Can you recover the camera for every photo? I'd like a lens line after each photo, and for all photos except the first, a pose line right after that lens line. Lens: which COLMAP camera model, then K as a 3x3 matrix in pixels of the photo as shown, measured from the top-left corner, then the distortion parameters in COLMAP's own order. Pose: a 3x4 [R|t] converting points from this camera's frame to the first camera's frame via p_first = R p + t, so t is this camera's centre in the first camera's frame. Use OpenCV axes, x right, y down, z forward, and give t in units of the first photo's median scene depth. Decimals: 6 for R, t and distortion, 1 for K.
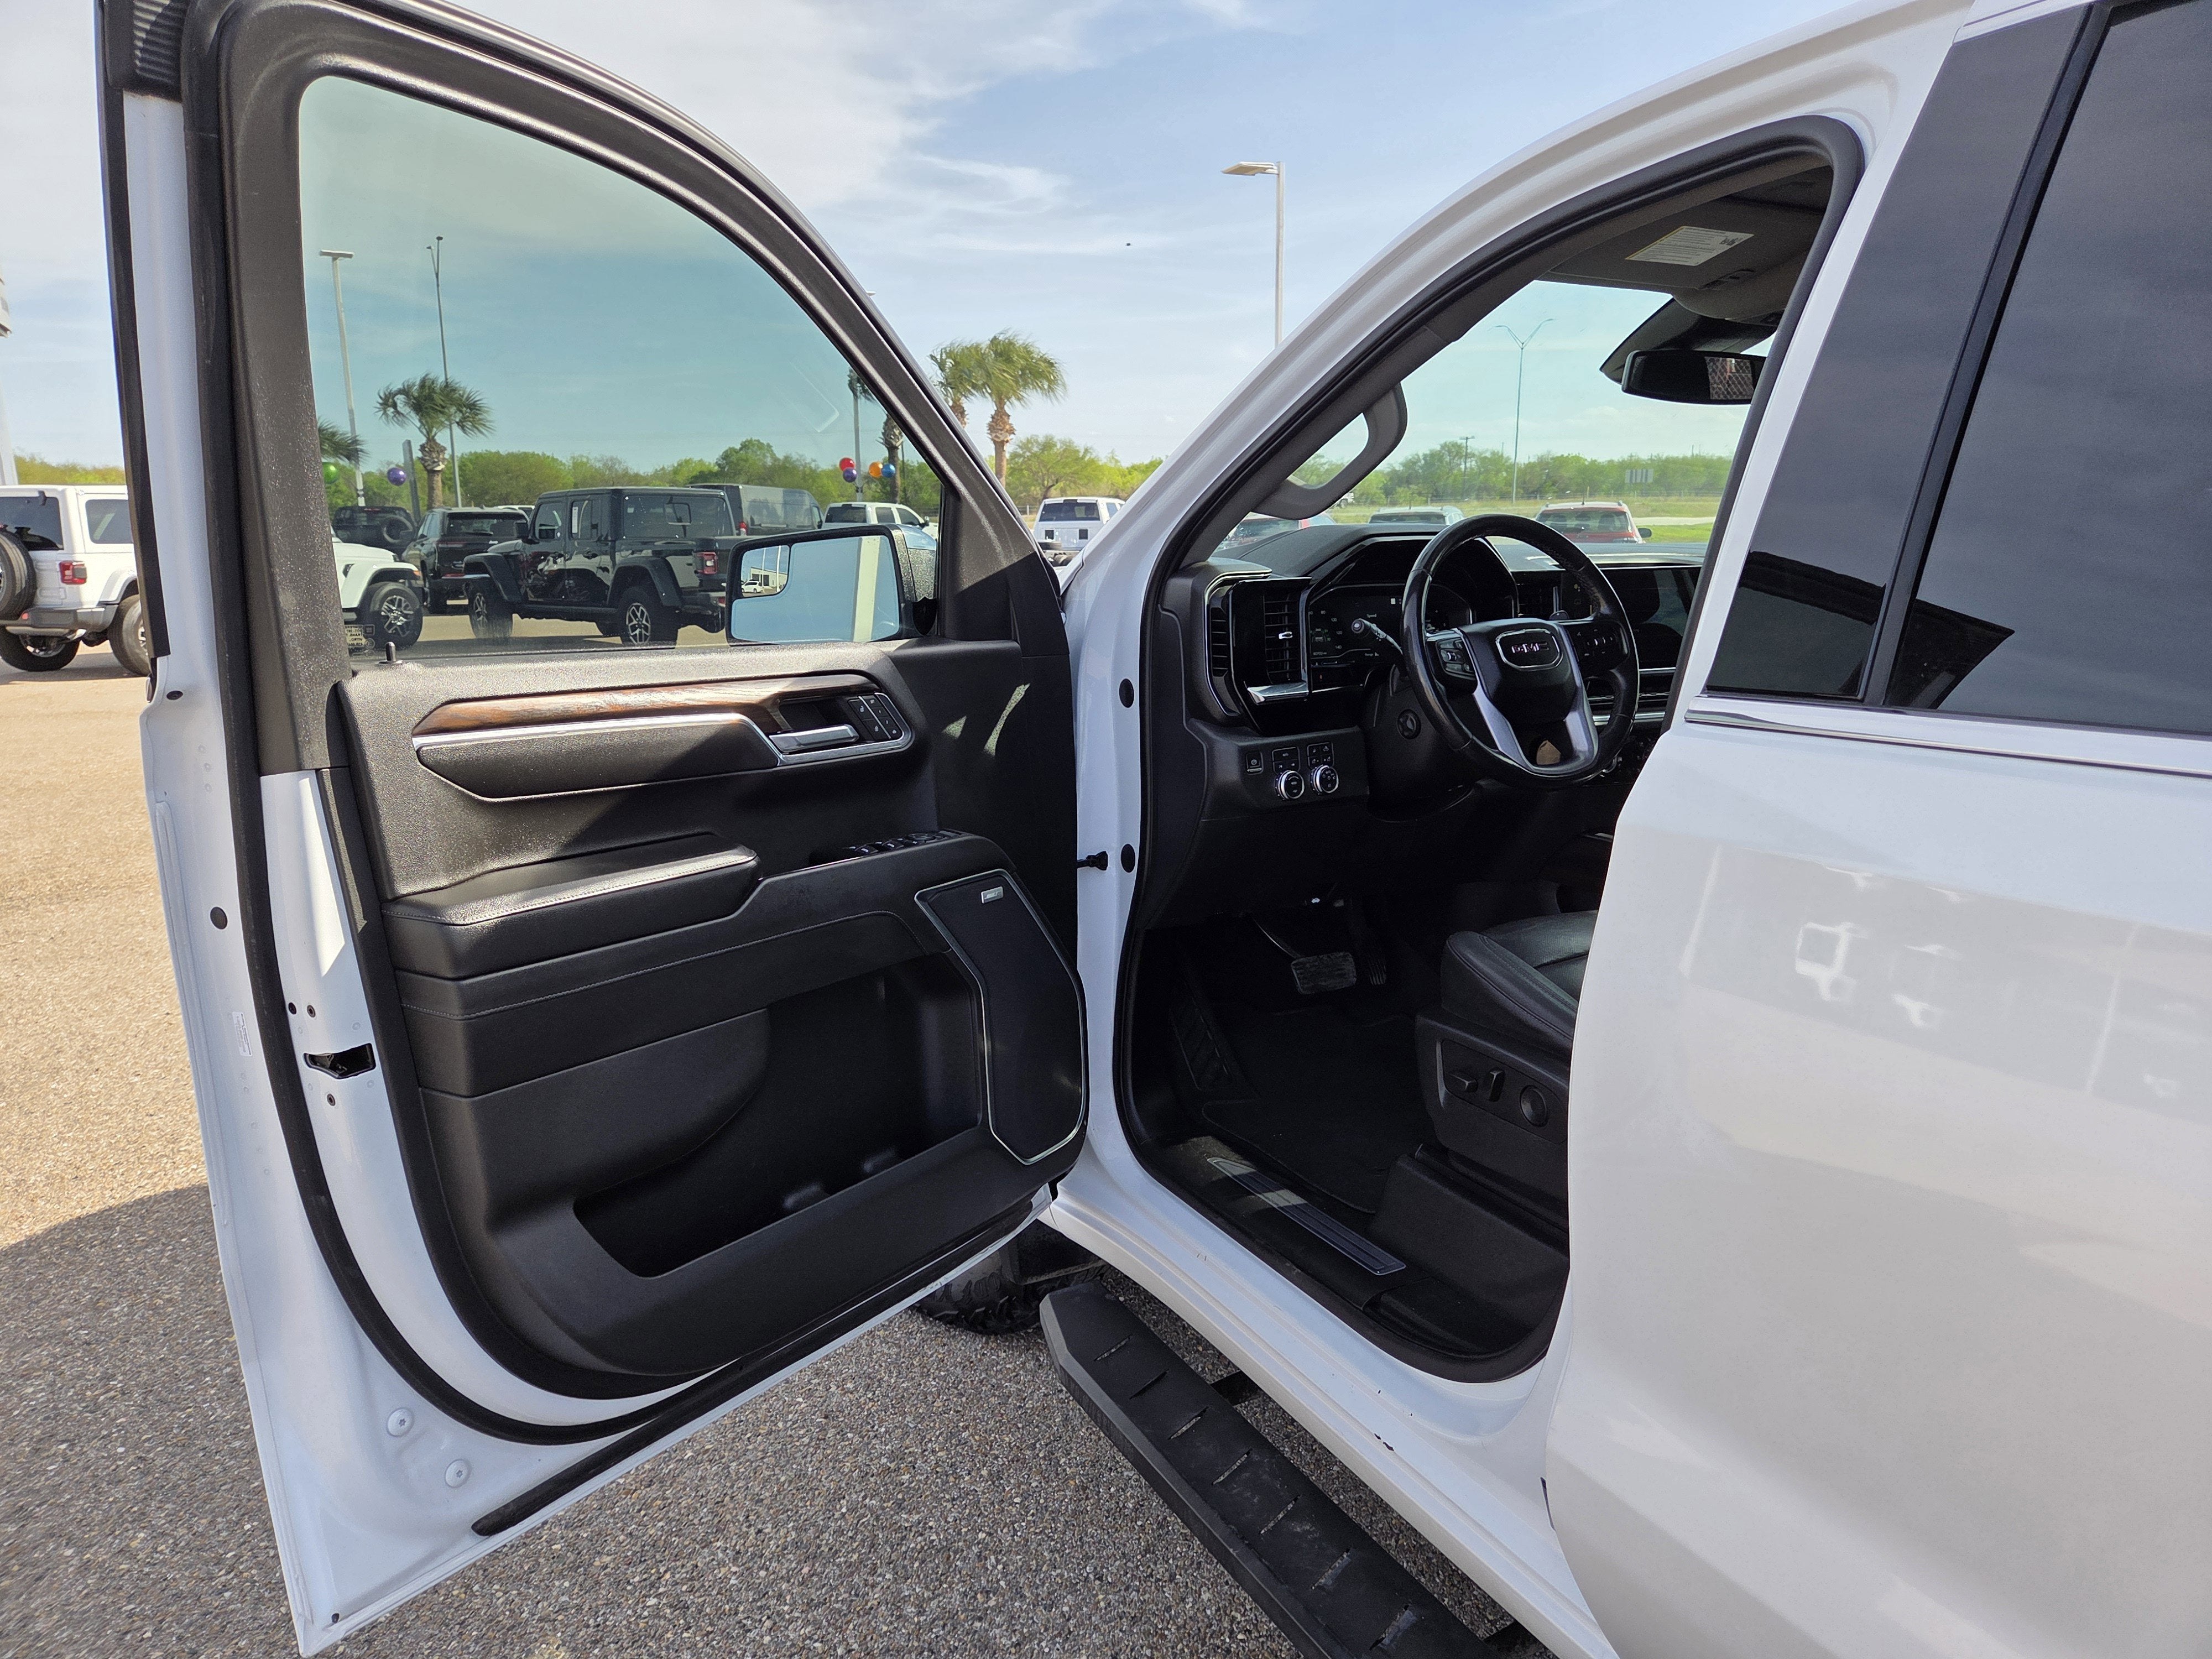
lens RADIAL K [[1478.6, 0, 1106.0], [0, 1478.6, 829.5], [0, 0, 1]] dist [0.069074, -0.062250]
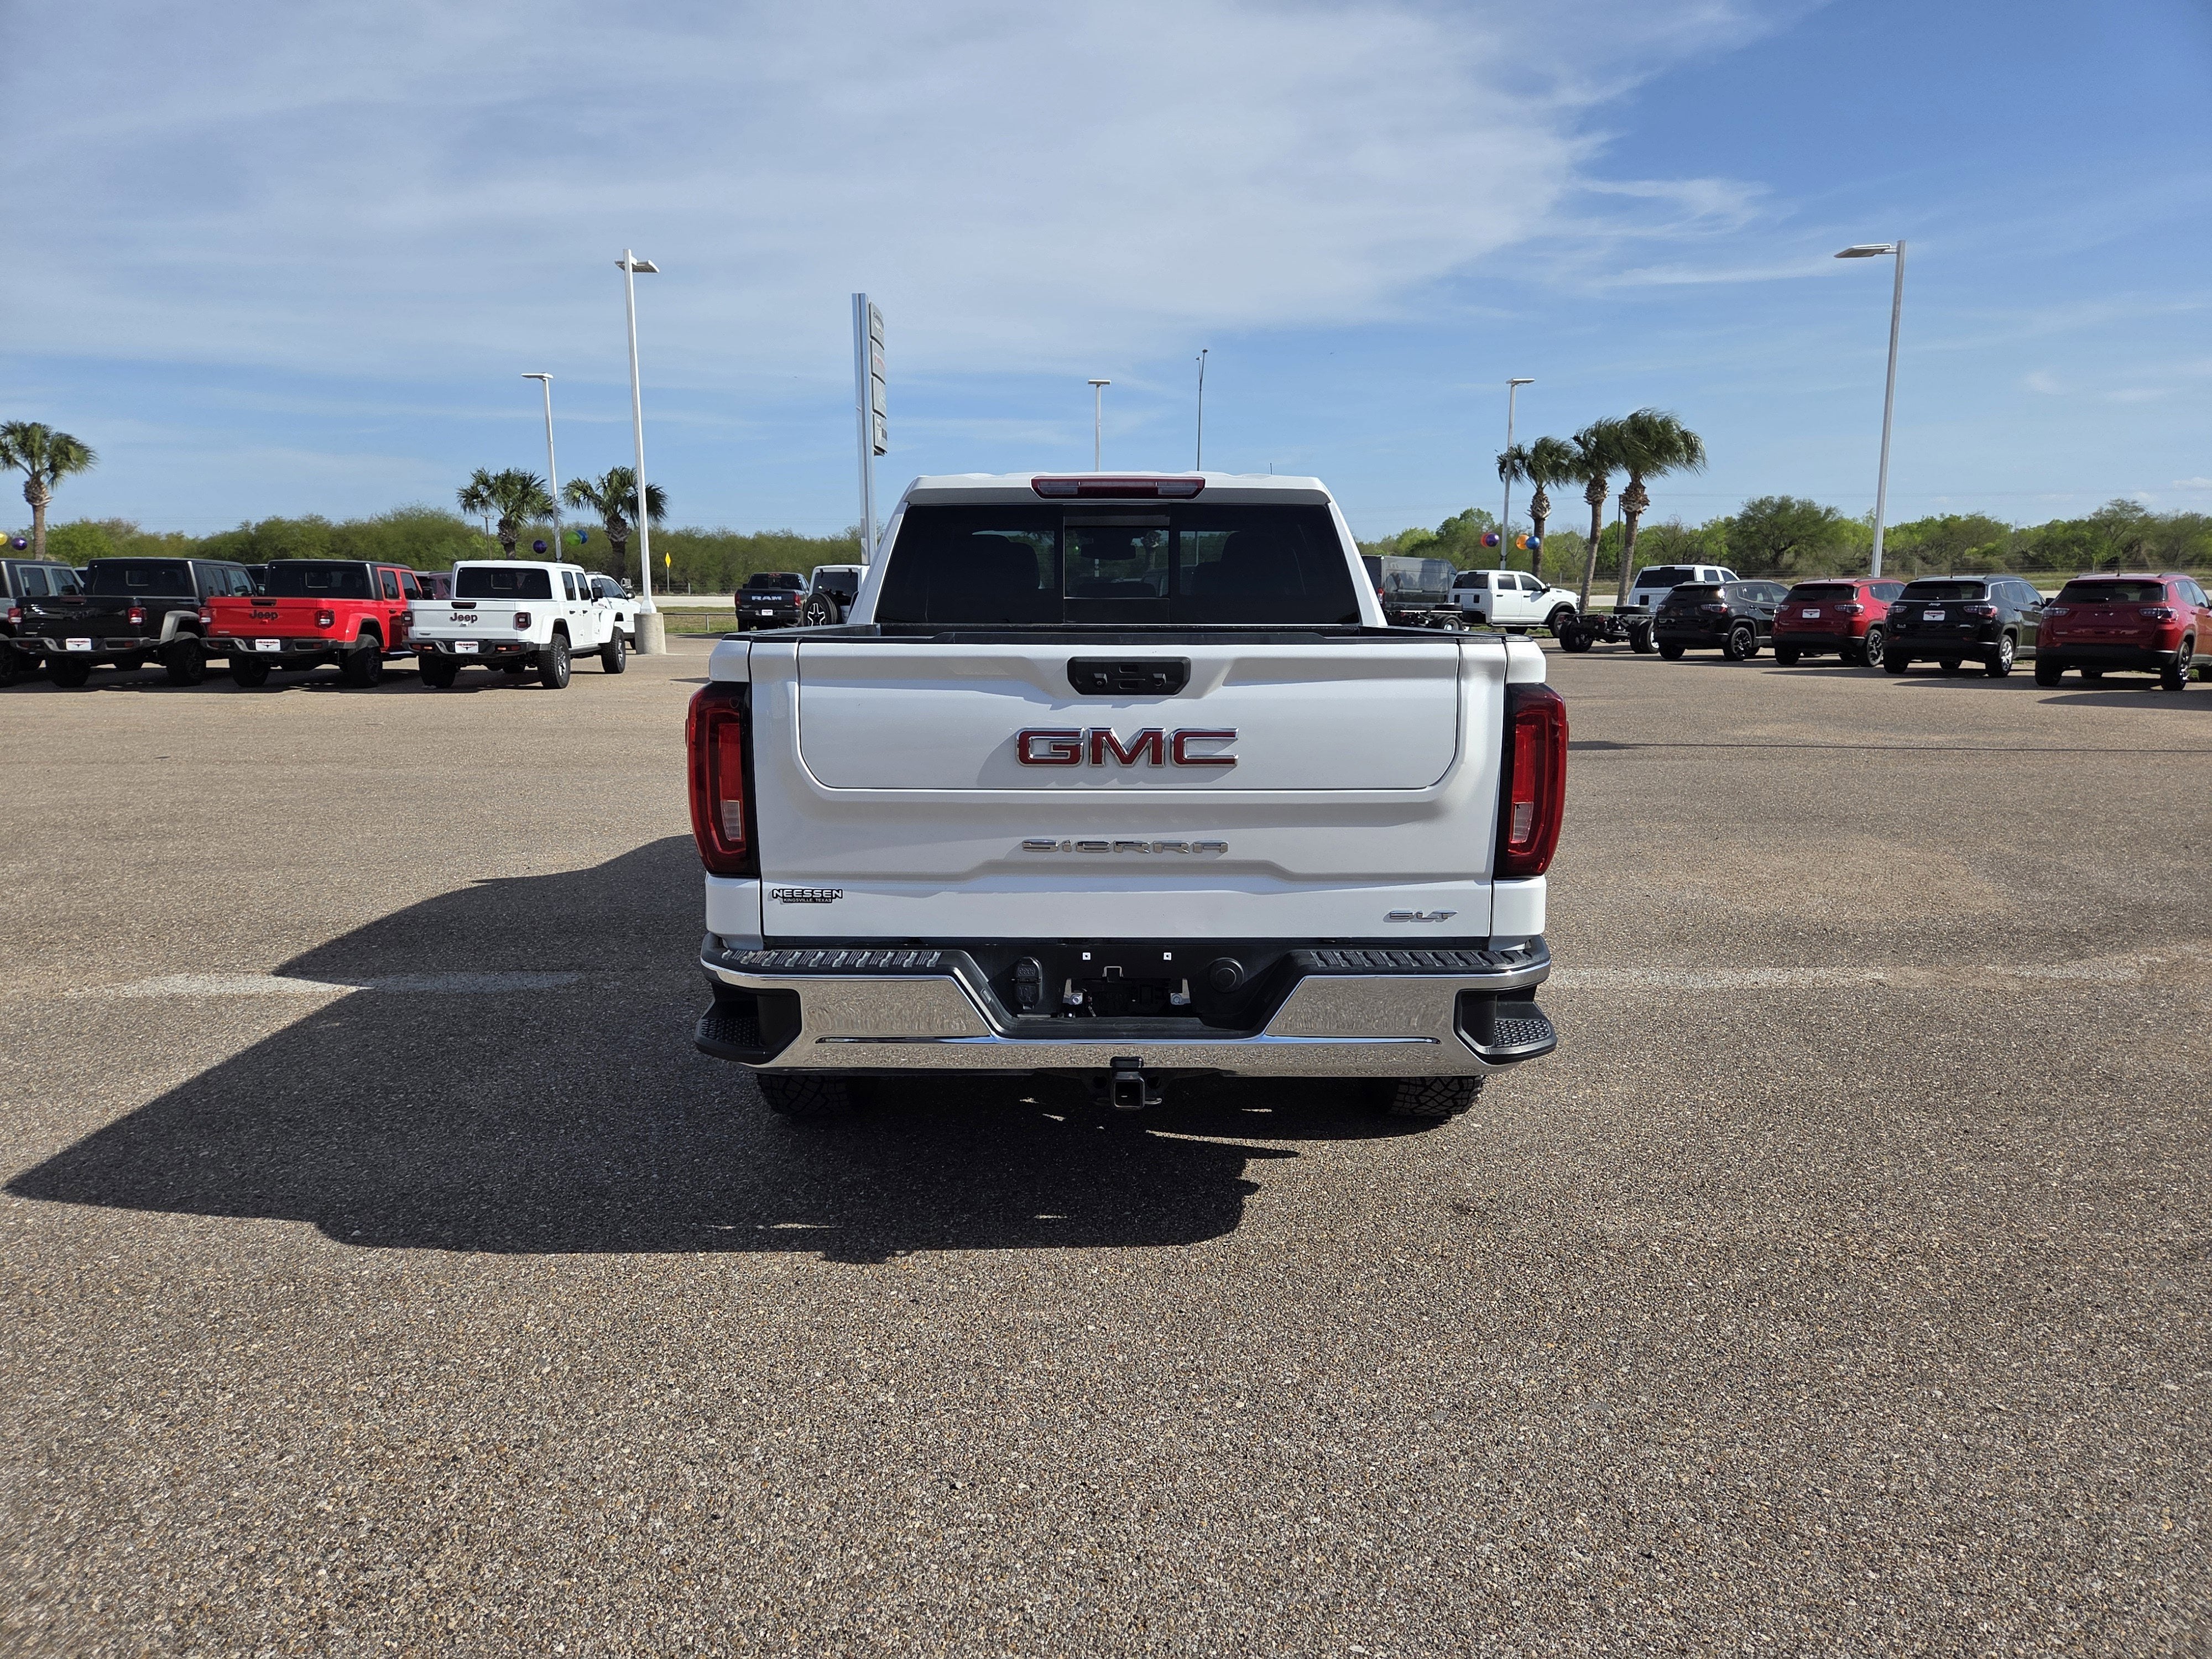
lens RADIAL K [[1462.7, 0, 1099.6], [0, 1462.7, 834.3], [0, 0, 1]] dist [0.065695, -0.047075]
pose [[0.885992, 0.085112, -0.455823, 0.096540], [-0.102021, 0.994703, -0.012568, 0.018147], [0.452339, 0.057639, 0.889982, -0.093373]]
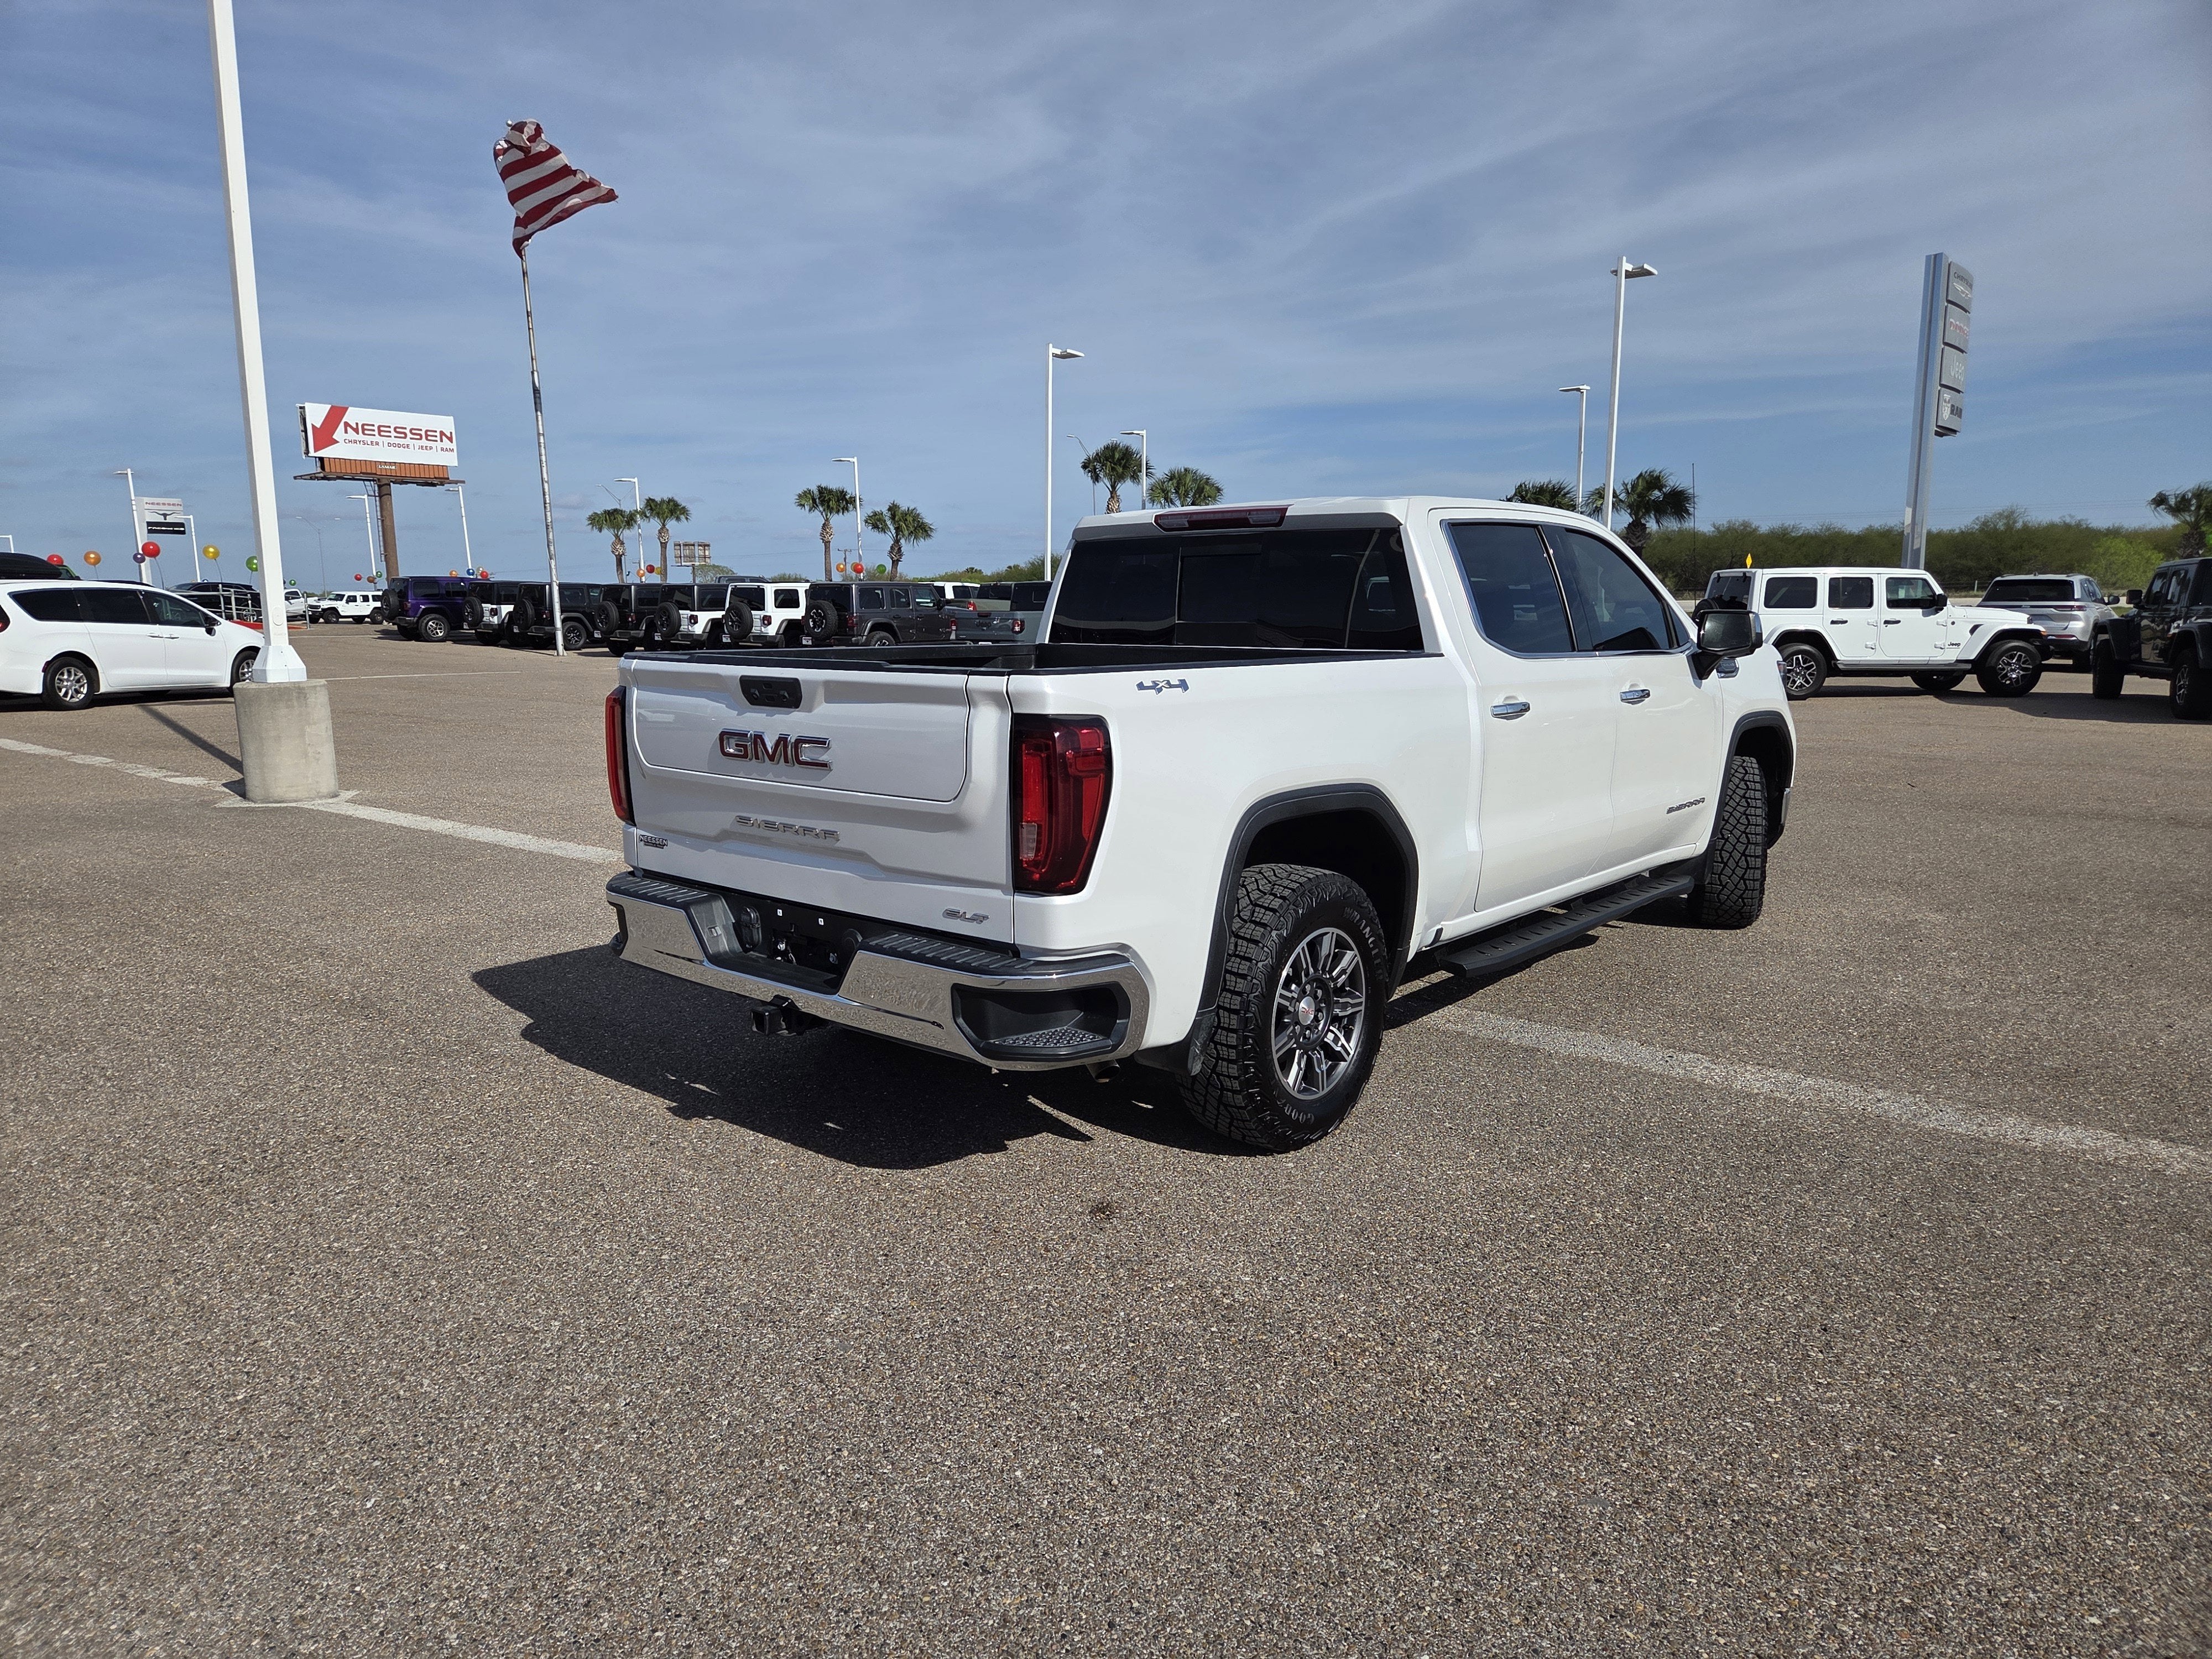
lens RADIAL K [[1462.7, 0, 1099.6], [0, 1462.7, 834.3], [0, 0, 1]] dist [0.065695, -0.047075]
pose [[0.368398, 0.155432, -0.916583, 0.156326], [-0.186100, 0.978298, 0.091100, 0.006008], [0.910851, 0.137015, 0.389329, -0.045240]]
